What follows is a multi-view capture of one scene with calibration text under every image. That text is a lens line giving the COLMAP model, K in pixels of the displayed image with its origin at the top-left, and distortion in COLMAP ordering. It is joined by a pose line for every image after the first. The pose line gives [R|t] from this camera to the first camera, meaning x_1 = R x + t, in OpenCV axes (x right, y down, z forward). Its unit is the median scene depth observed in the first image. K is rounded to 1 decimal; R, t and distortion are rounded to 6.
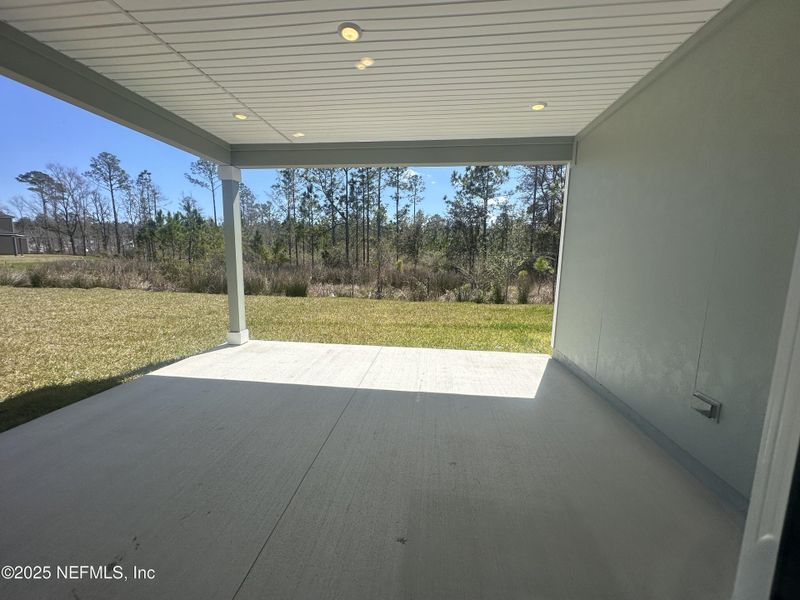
lens RADIAL K [[321.0, 0, 400.8], [0, 321.0, 296.9], [0, 0, 1]] dist [-0.000466, 0.000106]
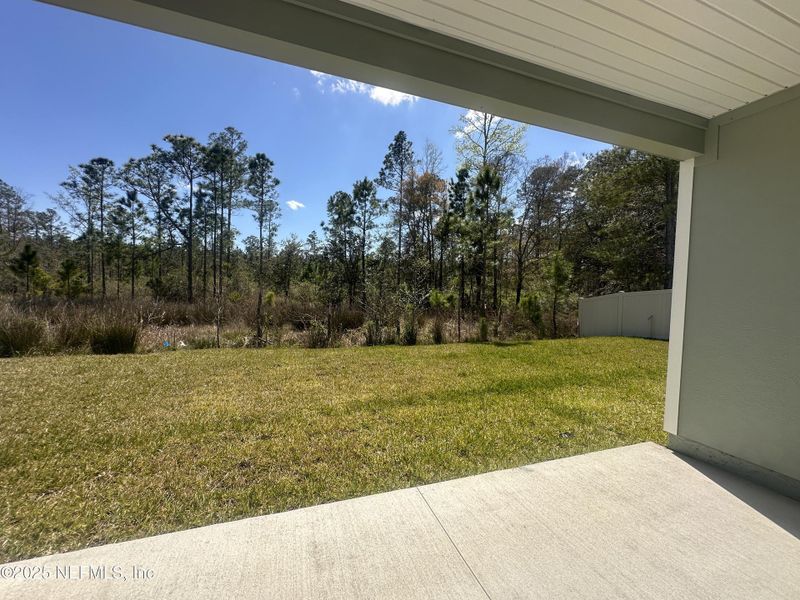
lens RADIAL K [[321.0, 0, 400.8], [0, 321.0, 296.9], [0, 0, 1]] dist [-0.000466, 0.000106]
pose [[0.901139, 0.002300, 0.433525, -0.045794], [0.040070, 0.995263, -0.088572, -0.012598], [-0.431675, 0.097187, 0.896778, 0.096143]]
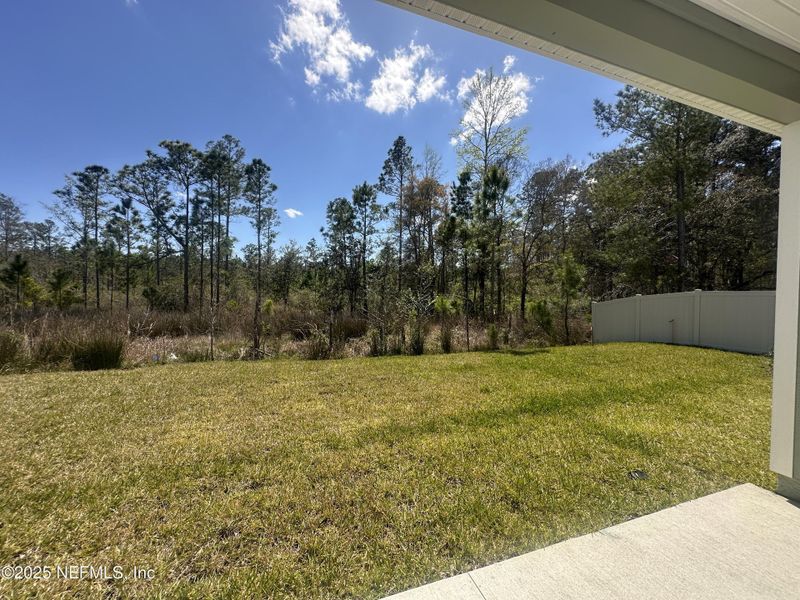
lens RADIAL K [[321.0, 0, 400.8], [0, 321.0, 296.9], [0, 0, 1]] dist [-0.000466, 0.000106]
pose [[0.900480, -0.000249, 0.434897, -0.042623], [0.052858, 0.992649, -0.108879, -0.014580], [-0.431673, 0.121031, 0.893874, 0.118221]]
